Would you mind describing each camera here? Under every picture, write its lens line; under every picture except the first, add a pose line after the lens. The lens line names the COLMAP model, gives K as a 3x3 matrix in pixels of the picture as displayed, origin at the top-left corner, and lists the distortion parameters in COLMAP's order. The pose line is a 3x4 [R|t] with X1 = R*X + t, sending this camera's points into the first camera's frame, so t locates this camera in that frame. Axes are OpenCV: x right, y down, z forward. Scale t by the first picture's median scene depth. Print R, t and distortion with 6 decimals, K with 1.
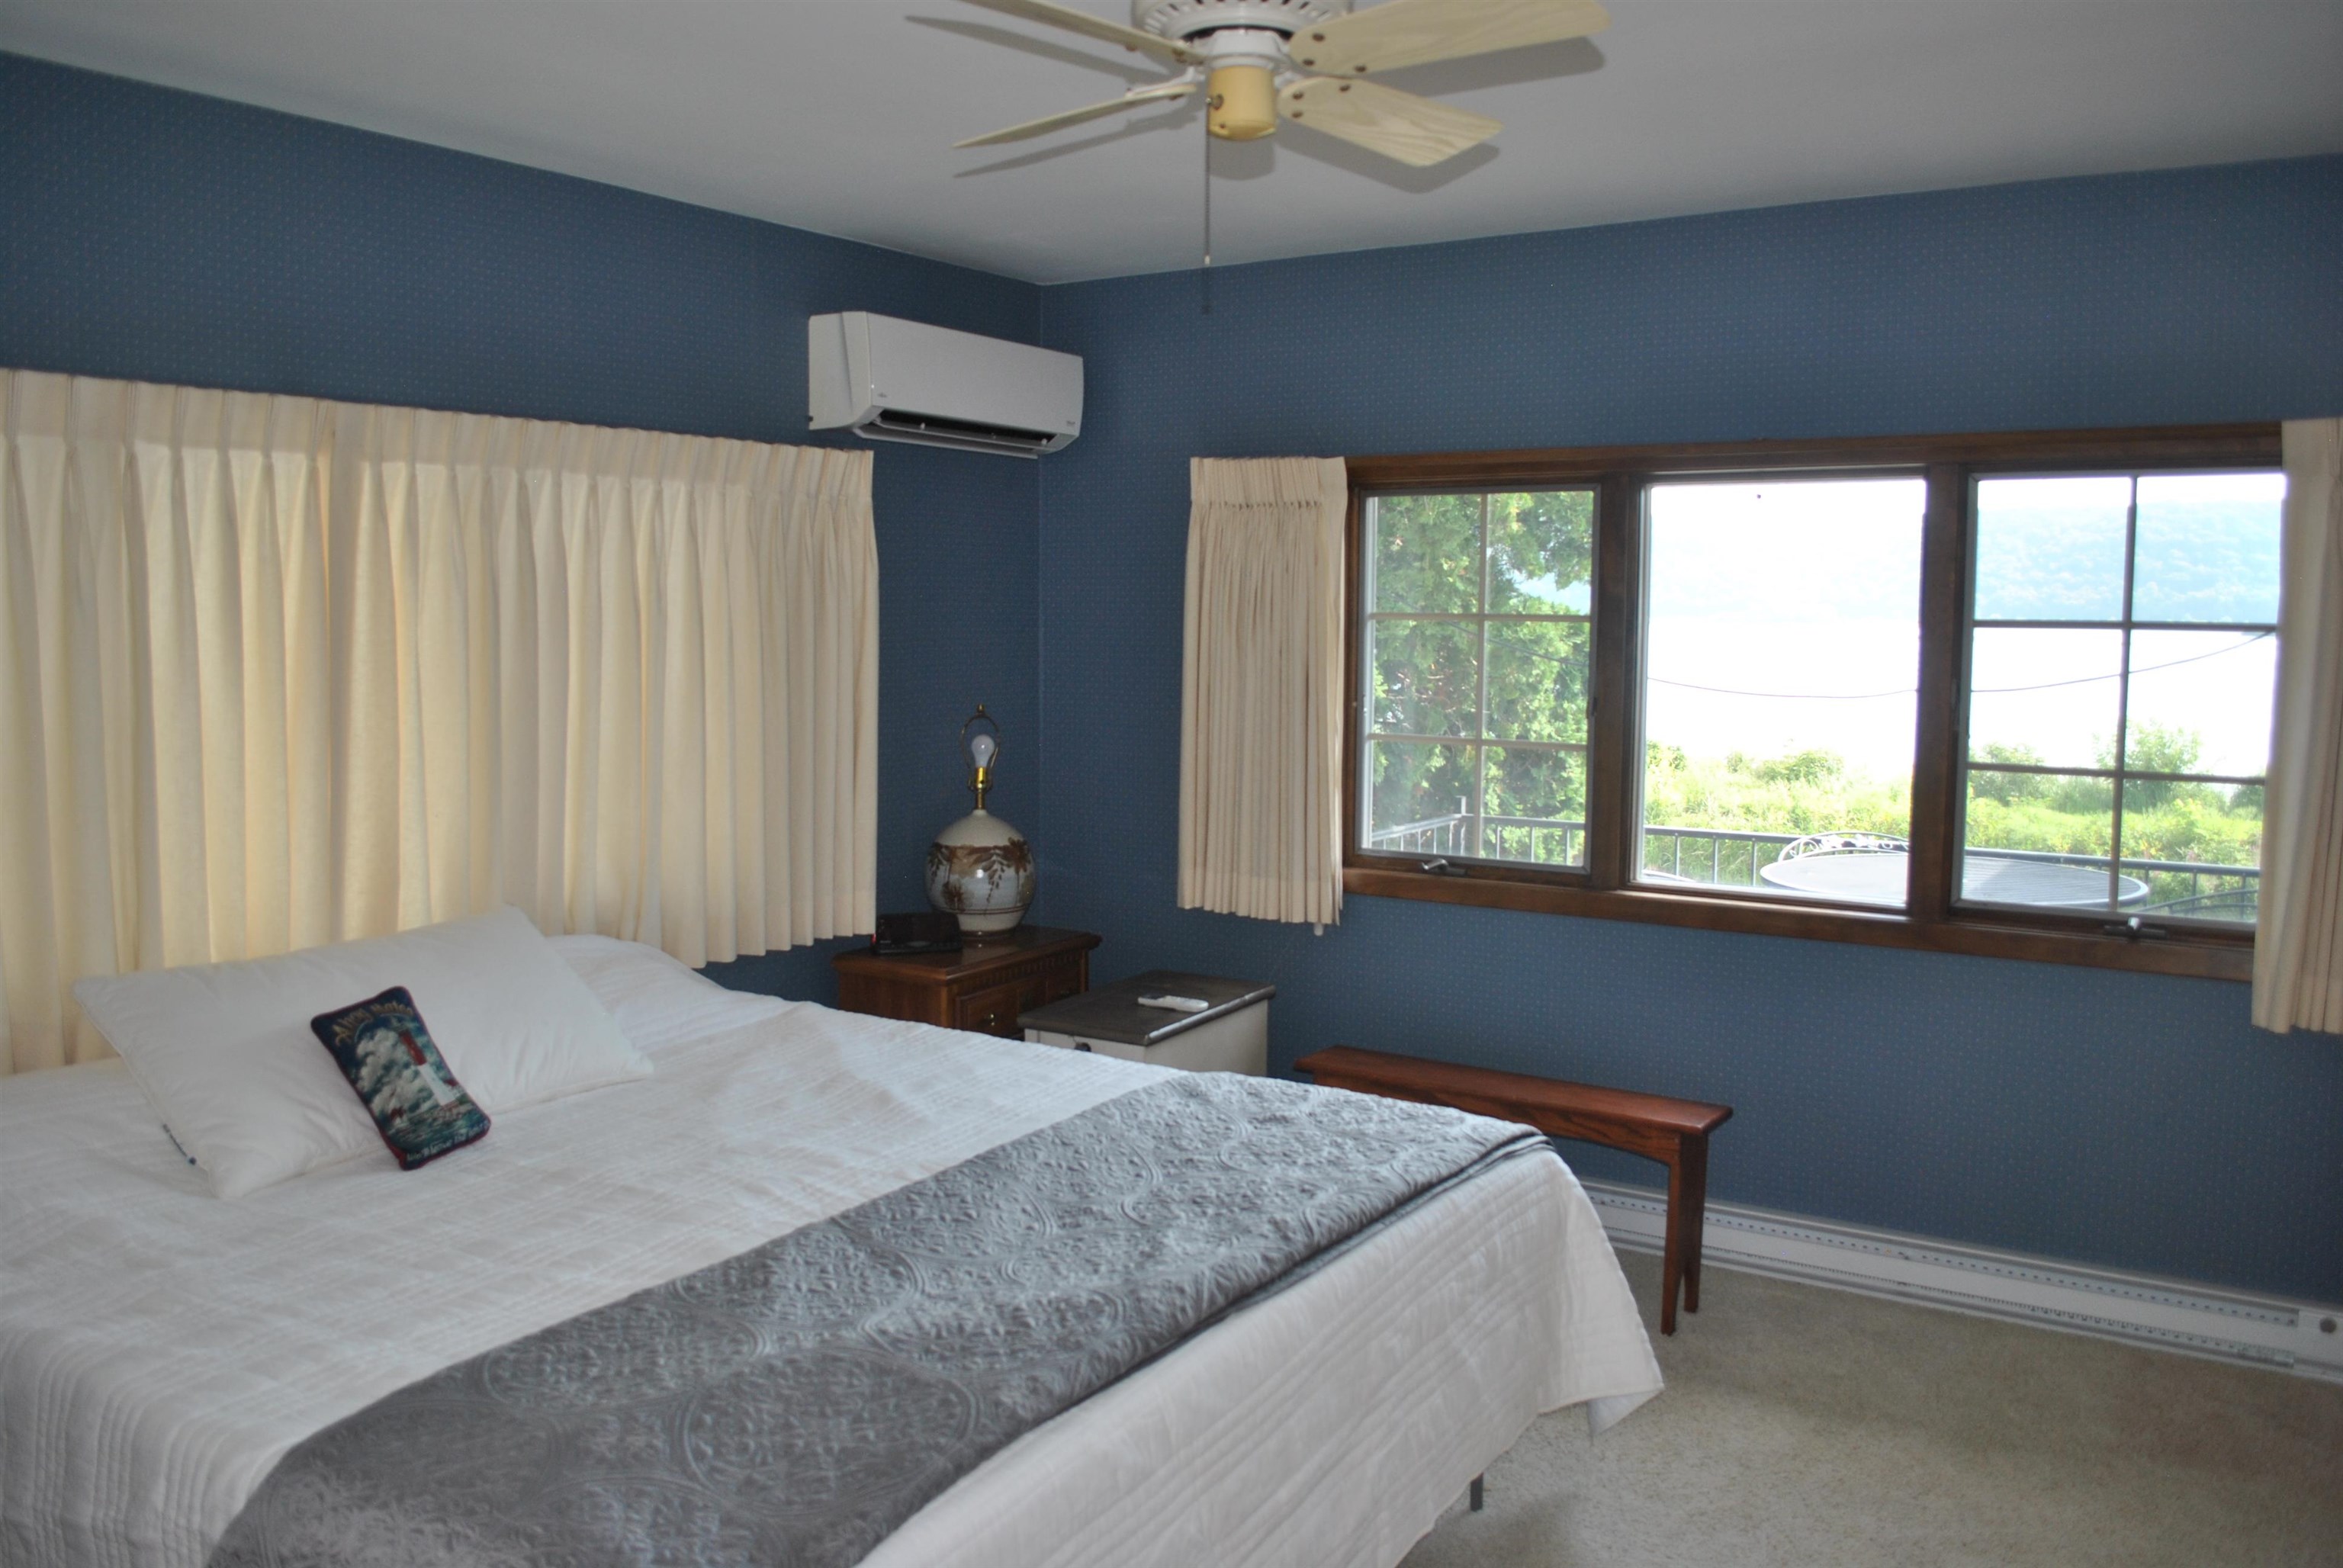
lens RADIAL K [[1847.0, 0, 1156.5], [0, 1847.0, 773.4], [0, 0, 1]] dist [-0.088995, 0.020657]
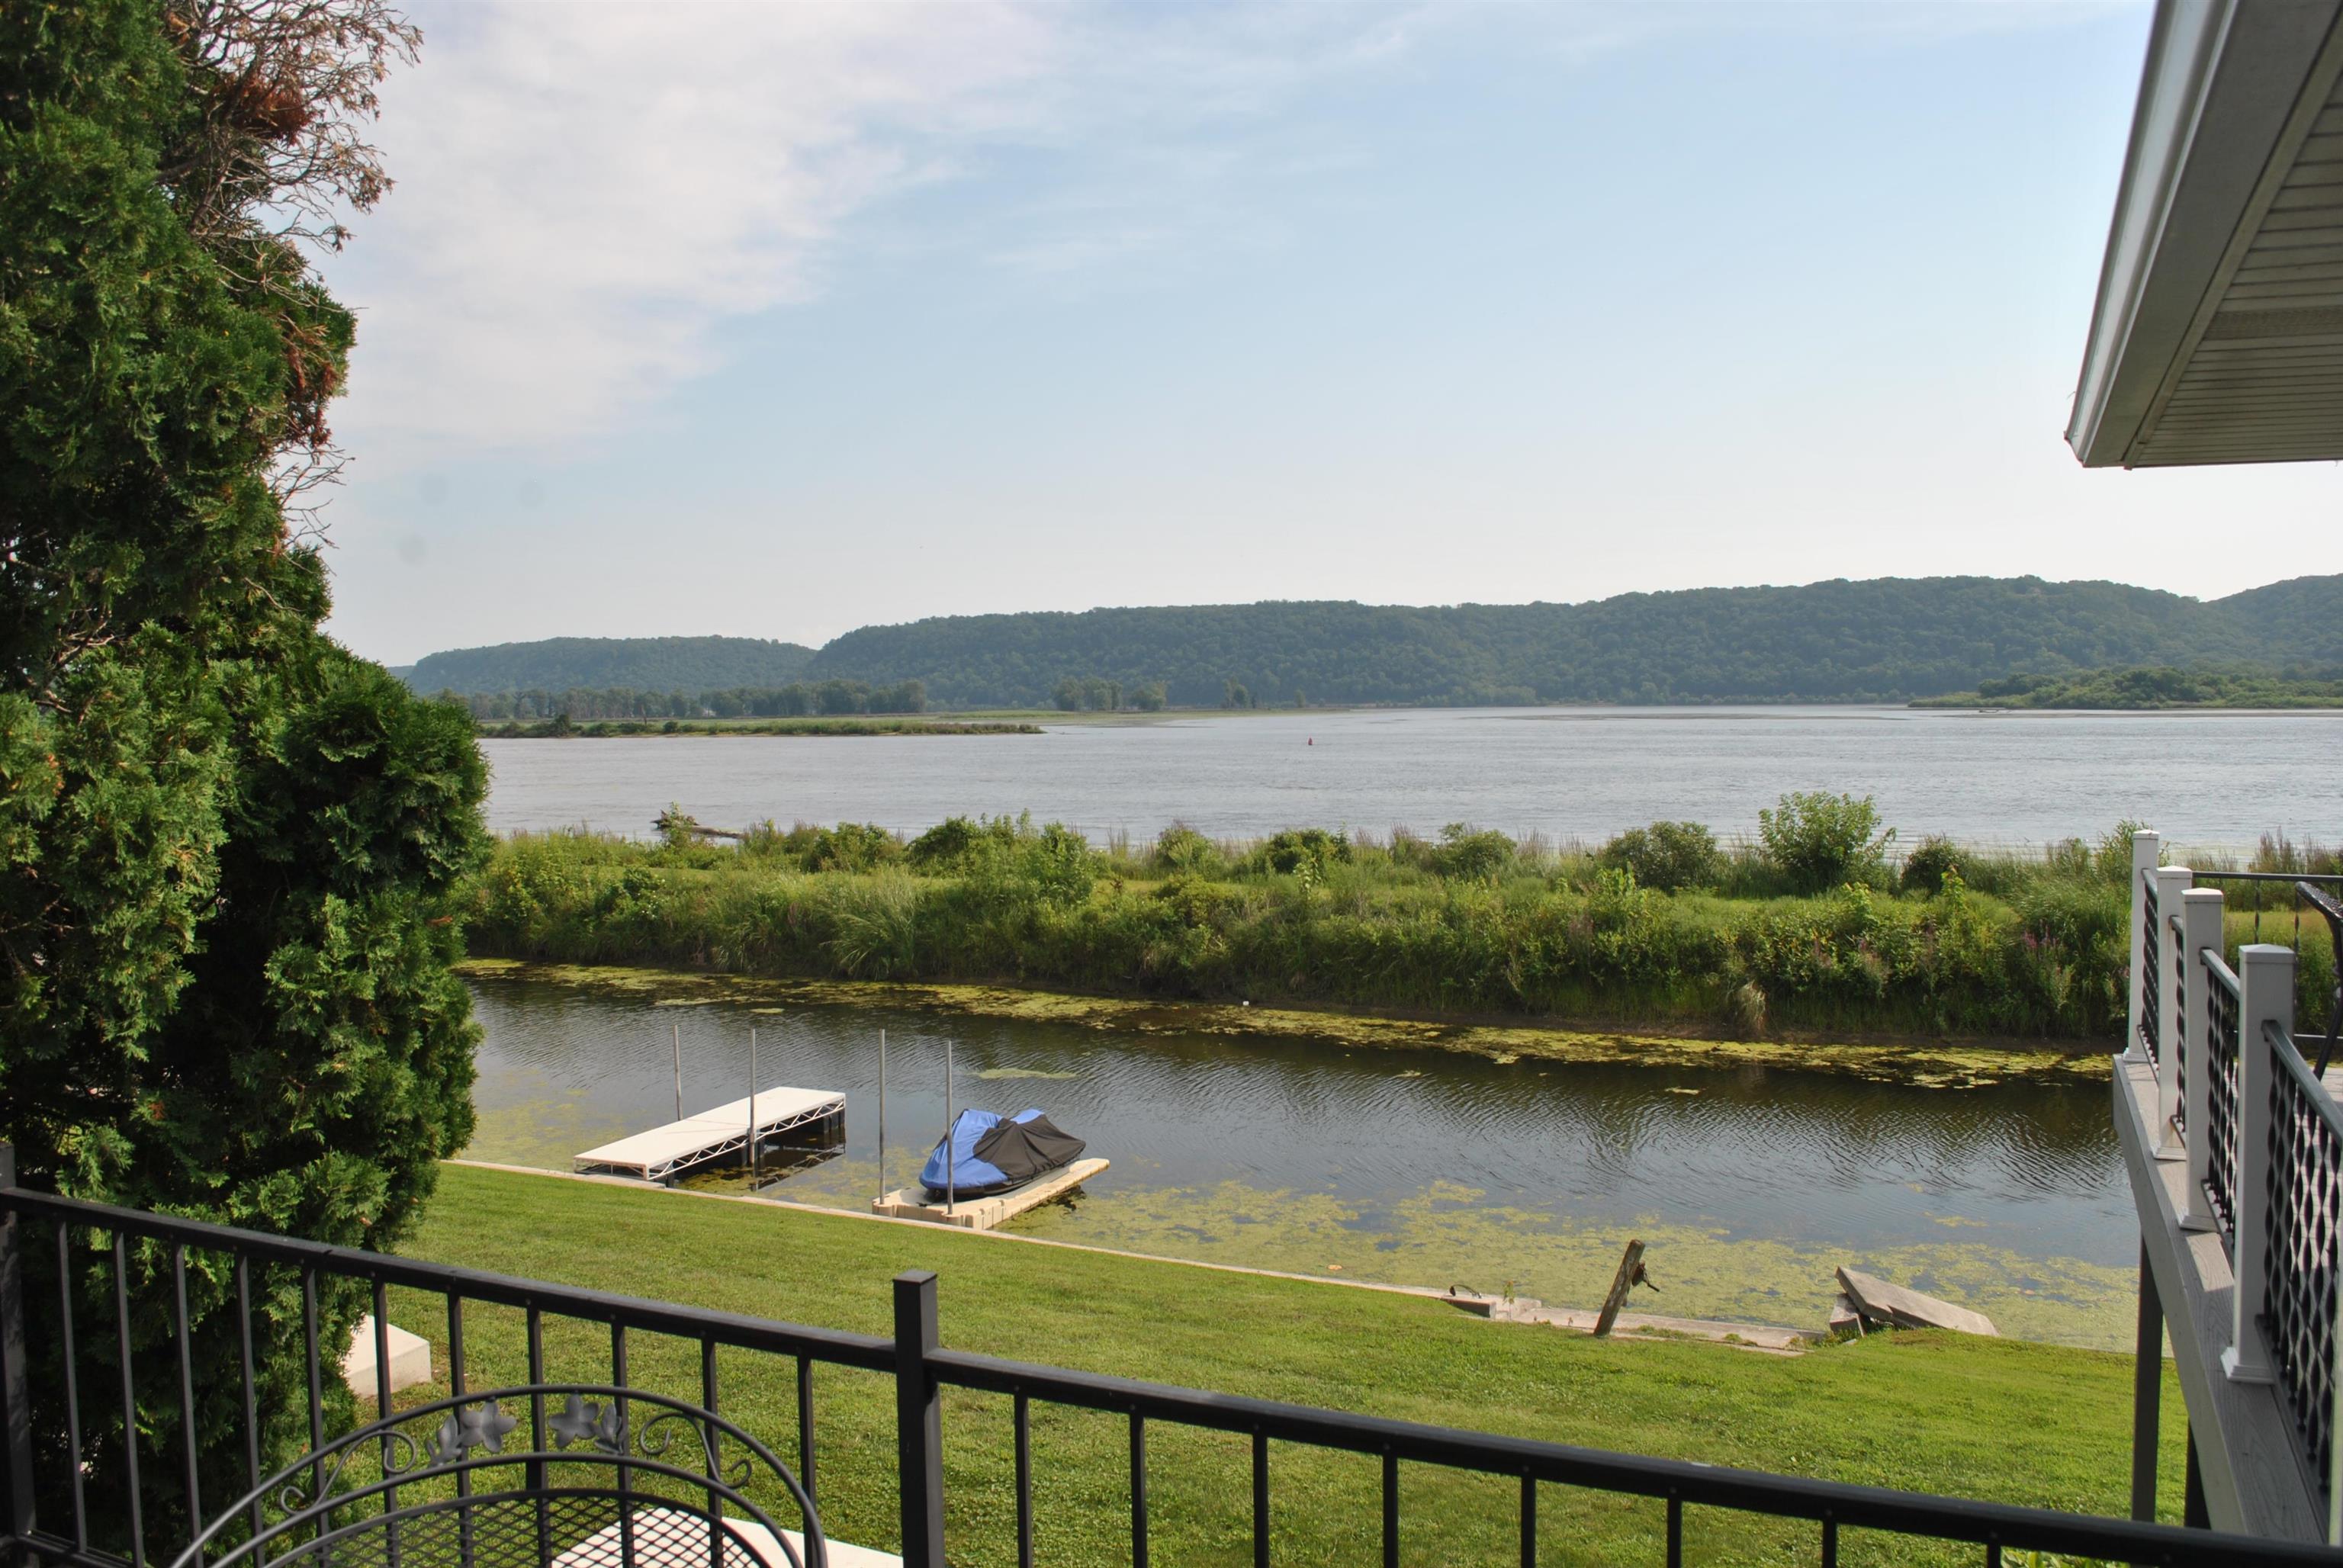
lens RADIAL K [[1847.0, 0, 1153.9], [0, 1847.0, 779.0], [0, 0, 1]] dist [-0.088995, 0.020657]
pose [[0.988514, -0.025407, 0.148978, 0.049102], [0.032456, 0.998456, -0.045073, -0.005644], [-0.147603, 0.049391, 0.987813, 0.077757]]
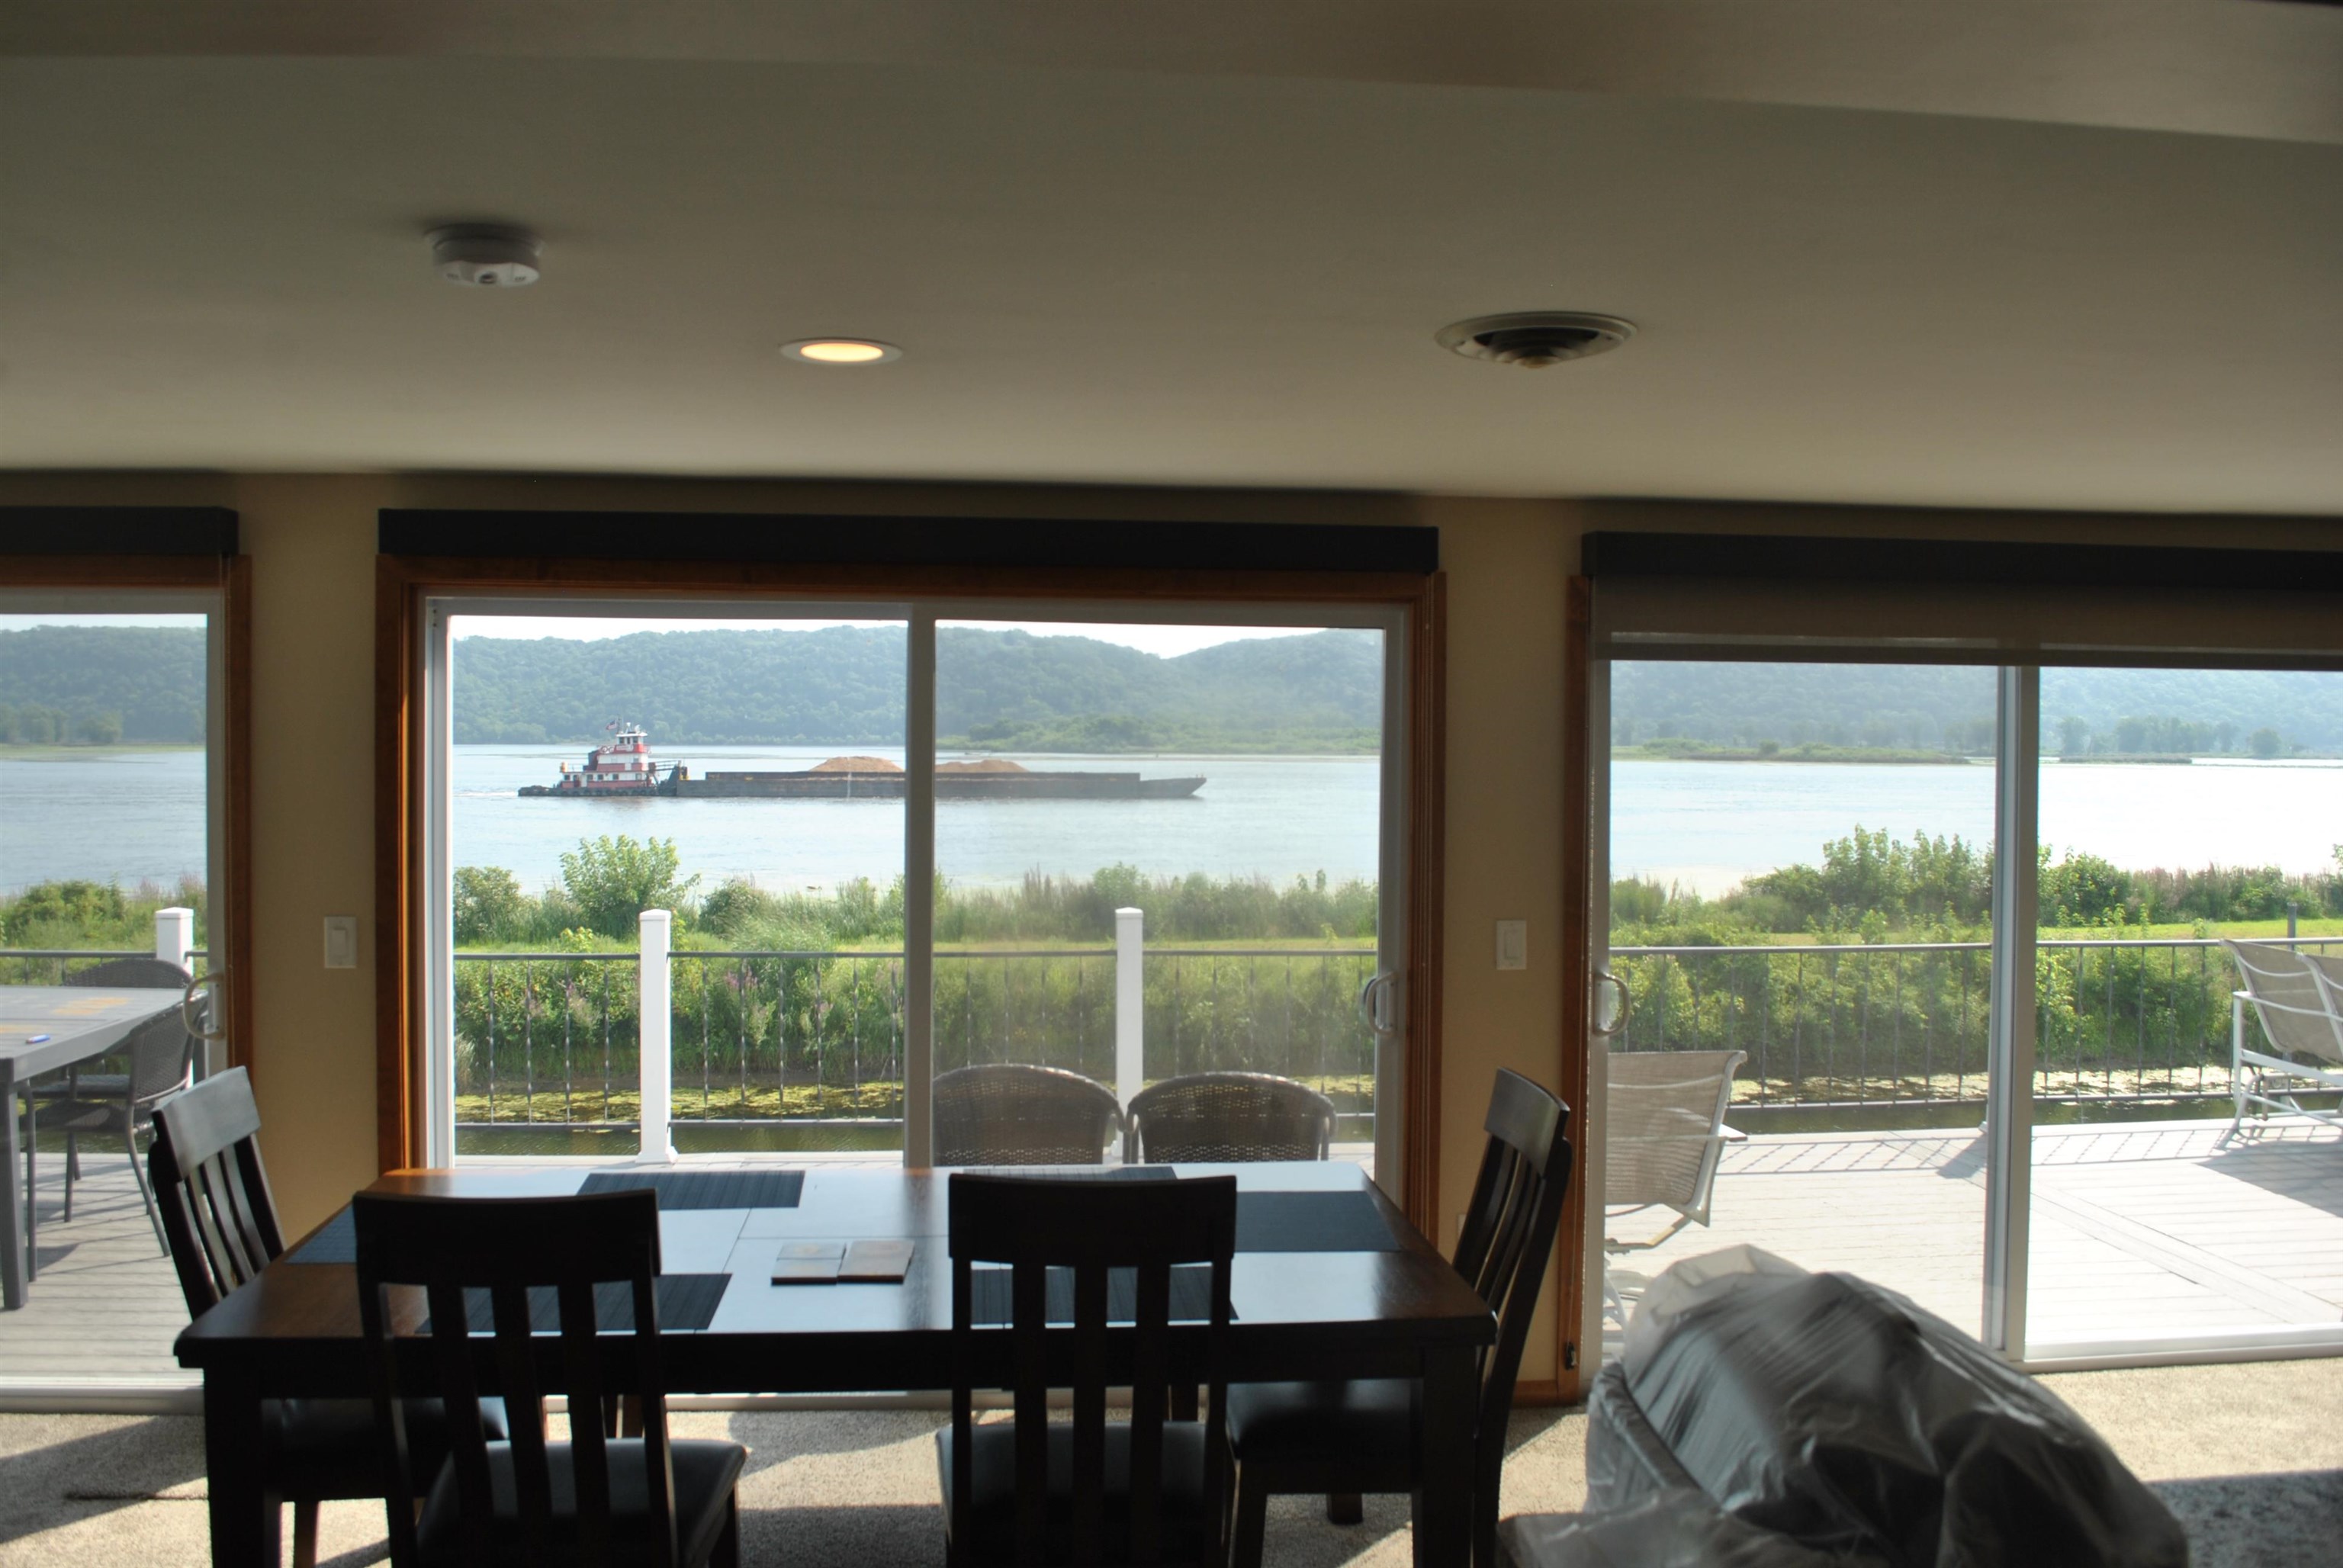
lens RADIAL K [[1847.0, 0, 1164.1], [0, 1847.0, 775.9], [0, 0, 1]] dist [-0.088995, 0.020657]
pose [[0.780068, -0.016493, 0.625477, 0.145083], [0.056395, 0.997437, -0.044033, -0.003574], [-0.623147, 0.069623, 0.778999, 0.043656]]
